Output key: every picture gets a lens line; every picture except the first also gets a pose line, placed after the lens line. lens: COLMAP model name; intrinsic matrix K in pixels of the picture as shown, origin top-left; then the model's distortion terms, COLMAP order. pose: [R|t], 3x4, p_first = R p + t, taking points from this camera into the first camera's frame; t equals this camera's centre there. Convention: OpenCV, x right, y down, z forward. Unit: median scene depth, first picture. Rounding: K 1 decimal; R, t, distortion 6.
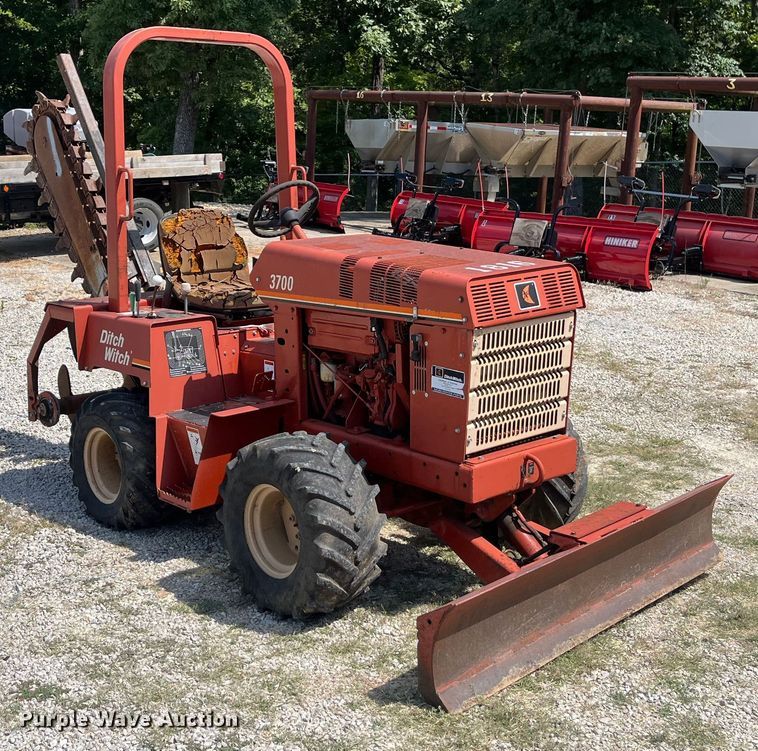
lens RADIAL K [[1035.5, 0, 392.5], [0, 1035.5, 351.8], [0, 0, 1]] dist [0.098299, -0.063312]
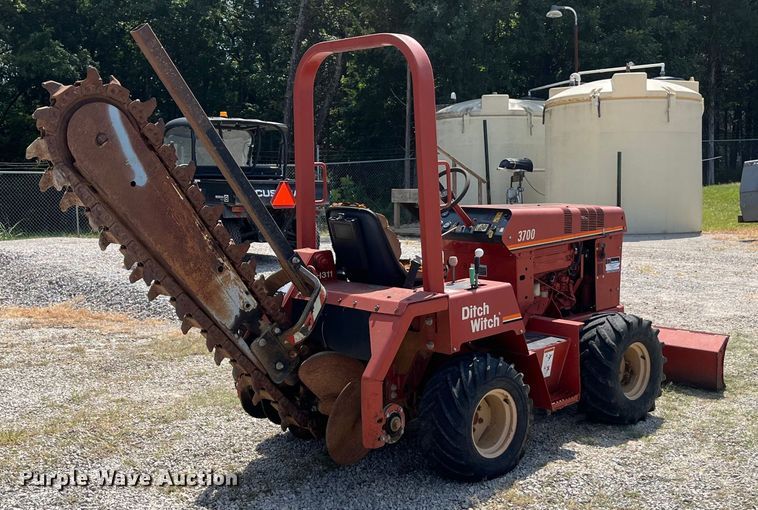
lens RADIAL K [[889.3, 0, 379.0], [0, 889.3, 255.0], [0, 0, 1]] dist [0.005551, -0.005733]
pose [[0.014183, -0.110800, 0.993742, -1.447681], [0.211029, 0.971787, 0.105340, -0.230673], [-0.977377, 0.208214, 0.037165, 1.261343]]
